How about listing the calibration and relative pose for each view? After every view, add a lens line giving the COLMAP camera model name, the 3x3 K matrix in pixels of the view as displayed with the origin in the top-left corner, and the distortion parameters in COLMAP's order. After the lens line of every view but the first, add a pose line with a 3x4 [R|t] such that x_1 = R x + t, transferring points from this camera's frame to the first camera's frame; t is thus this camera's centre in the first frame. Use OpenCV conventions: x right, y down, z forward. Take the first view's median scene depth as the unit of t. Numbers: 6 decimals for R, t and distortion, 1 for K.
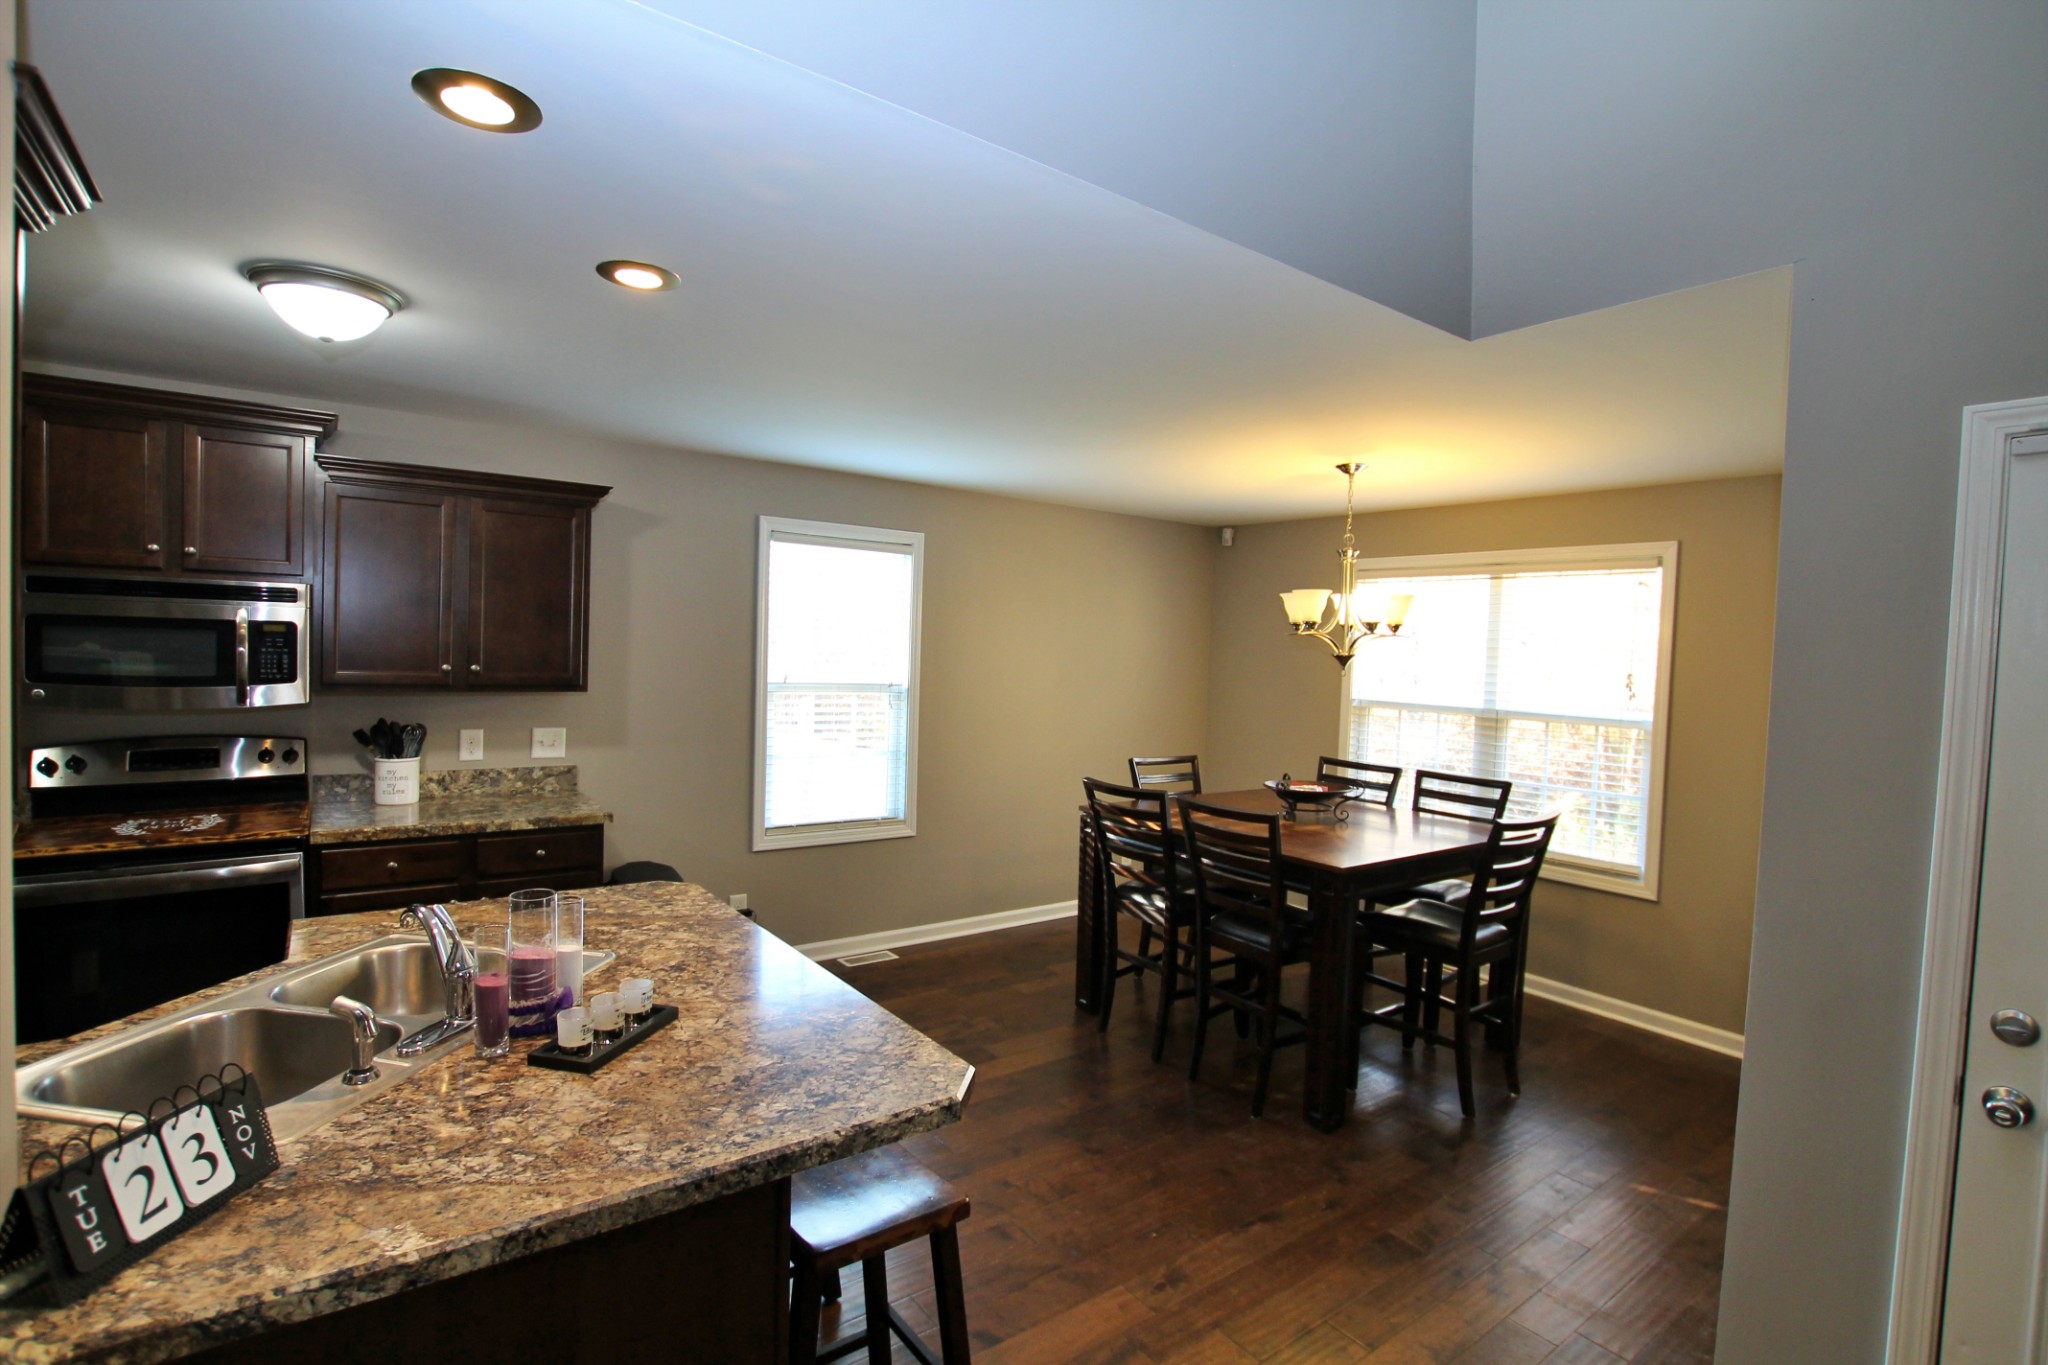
lens RADIAL K [[962.9, 0, 1024.0], [0, 962.9, 682.5], [0, 0, 1]] dist [-0.027592, 0.000890]
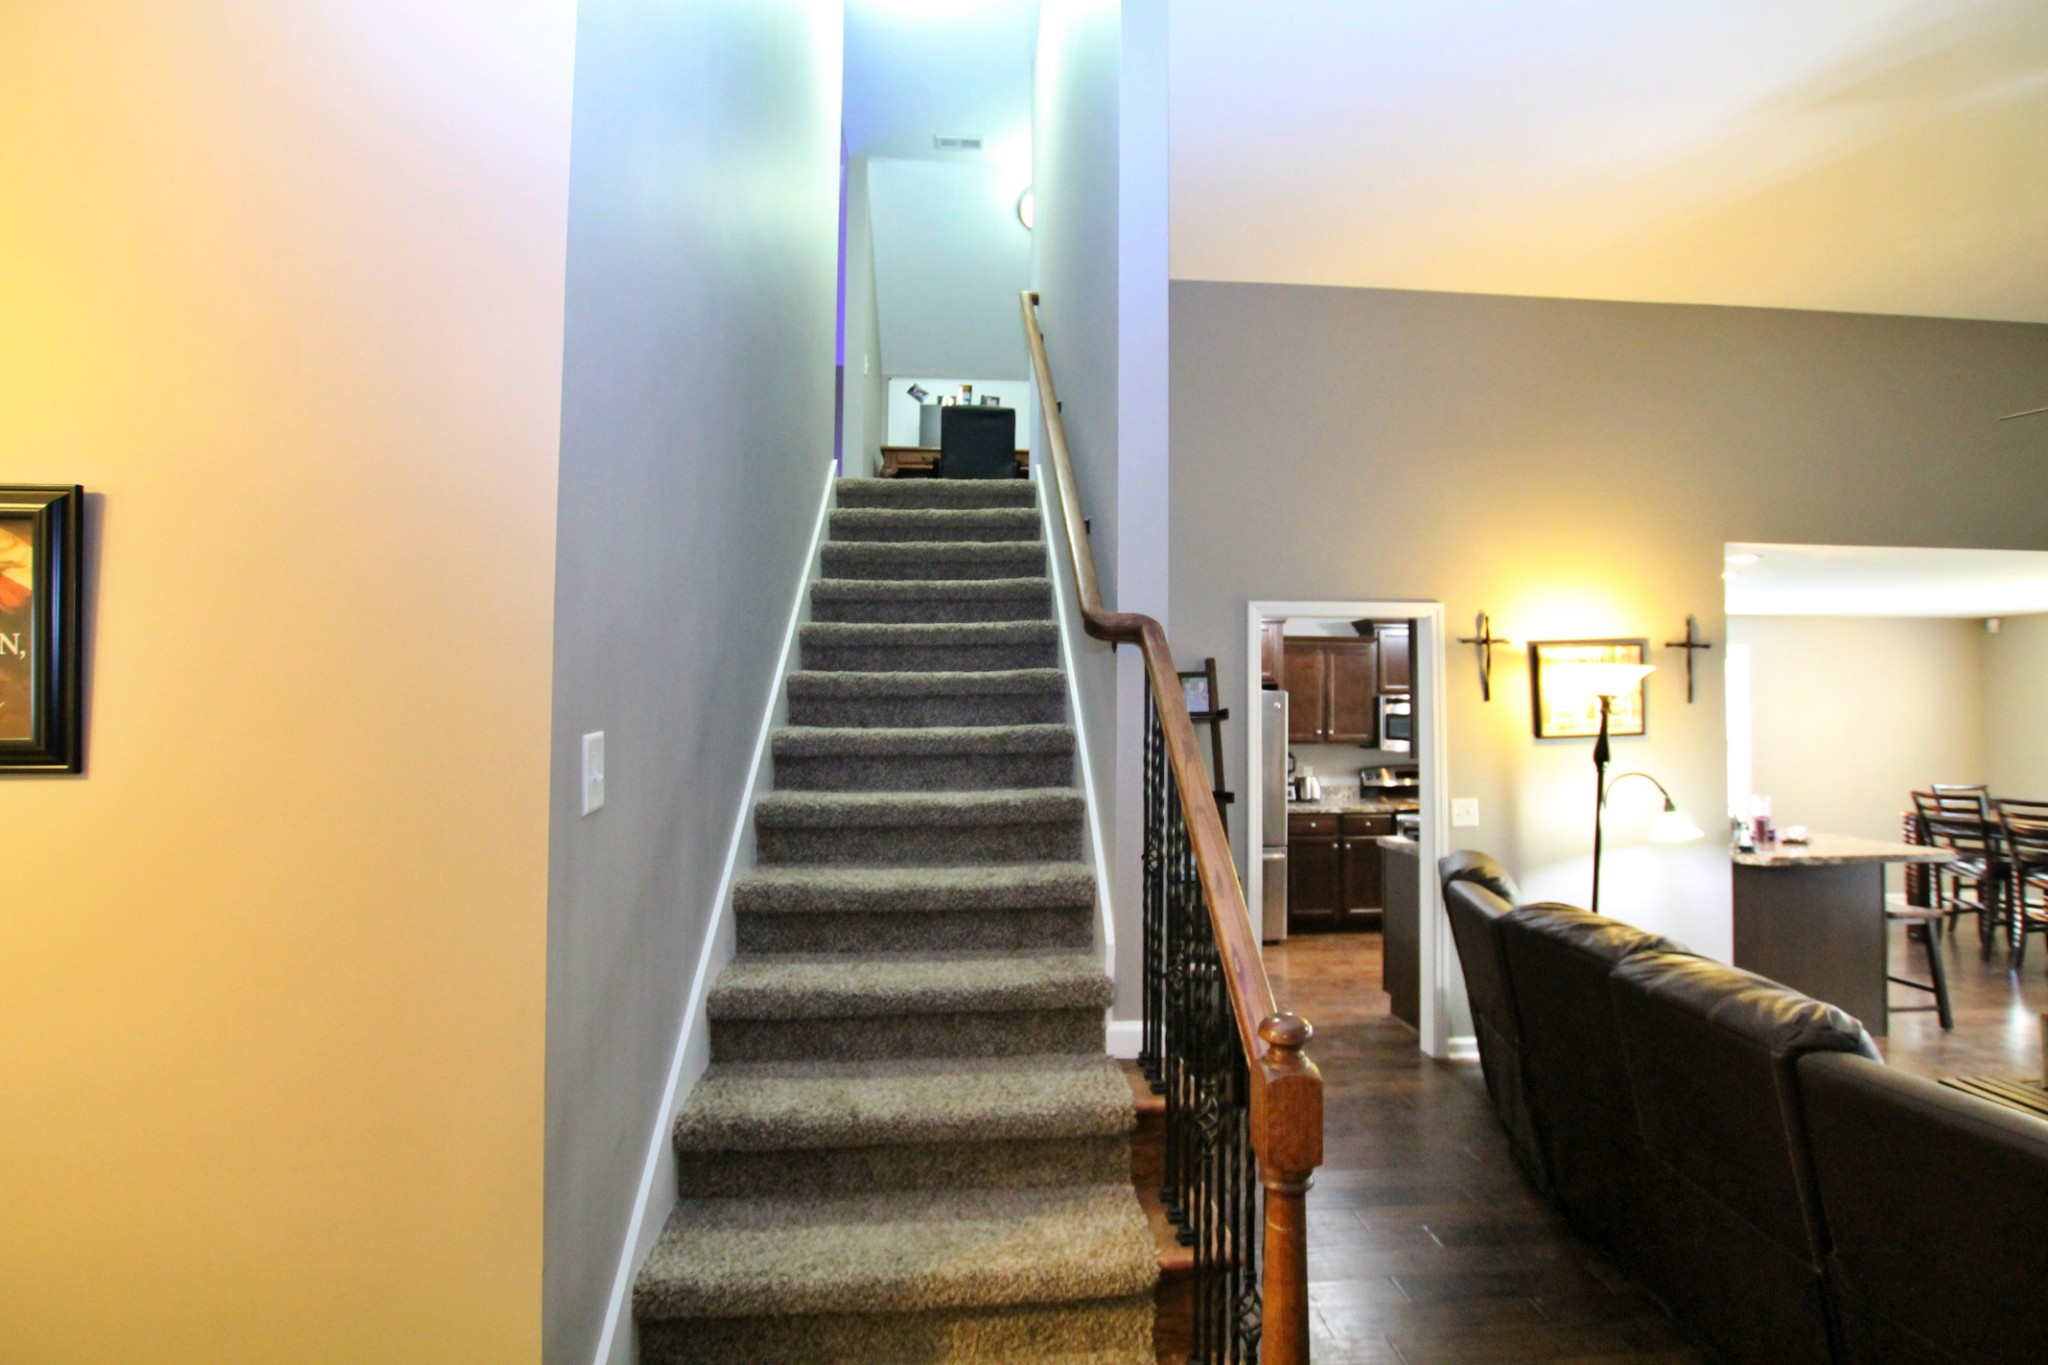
lens RADIAL K [[962.9, 0, 1024.0], [0, 962.9, 682.5], [0, 0, 1]] dist [-0.027592, 0.000890]
pose [[0.847726, -0.050412, -0.528033, -0.399203], [0.006520, 0.996389, -0.084658, 0.042476], [0.530394, 0.068324, 0.844993, -1.289674]]
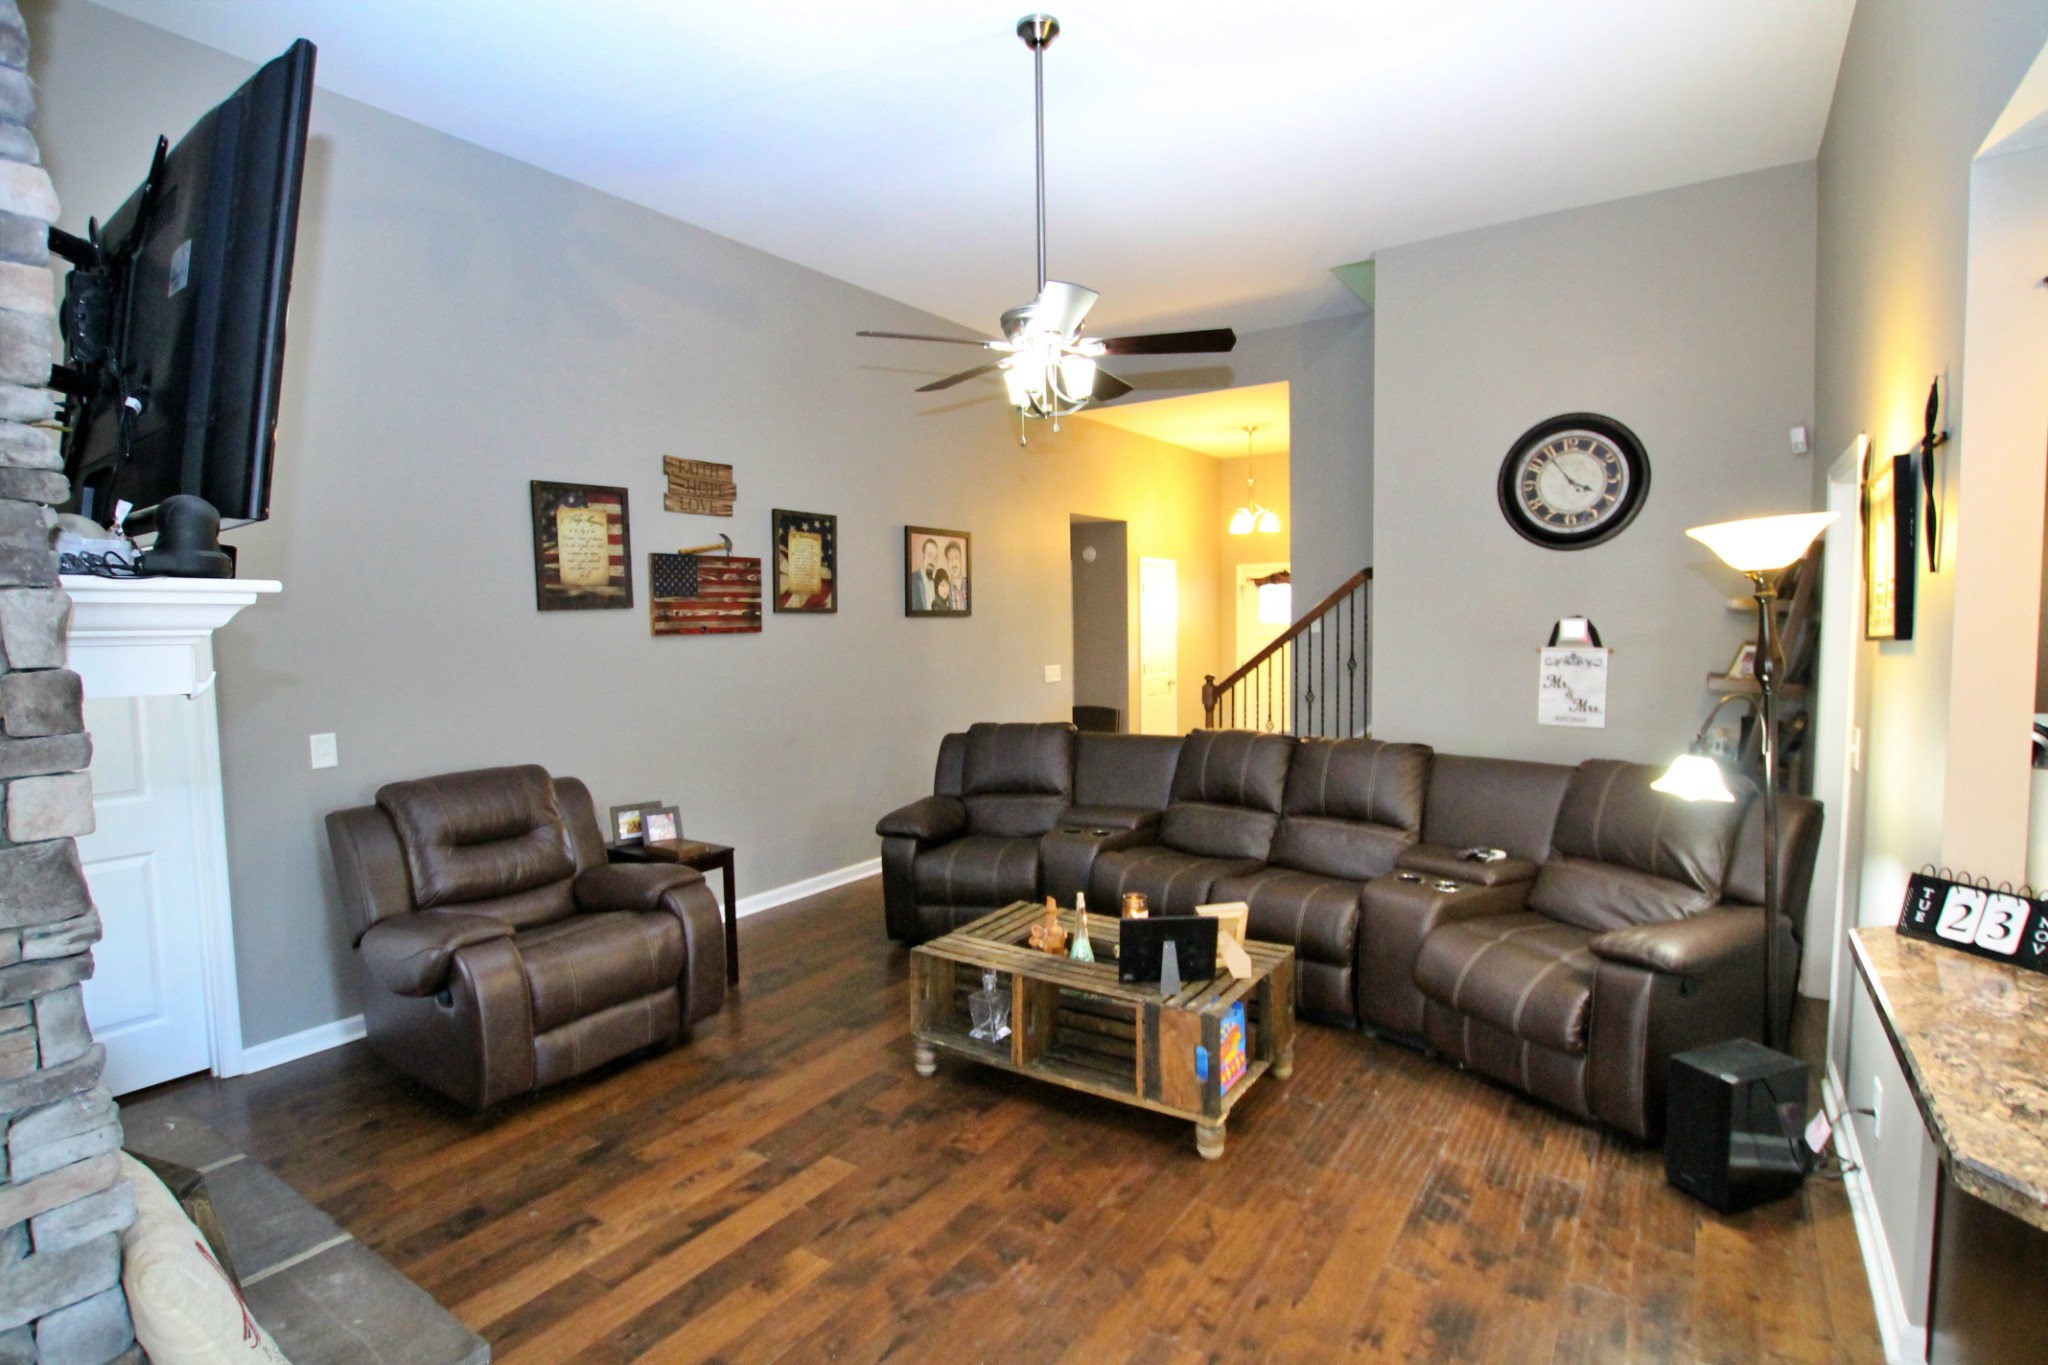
lens RADIAL K [[986.8, 0, 1024.0], [0, 986.8, 682.5], [0, 0, 1]] dist [-0.029986, 0.001094]
pose [[-0.944480, 0.001583, -0.328566, 0.357086], [-0.030920, 0.995122, 0.093677, -0.002305], [0.327111, 0.098635, -0.939824, 0.562575]]
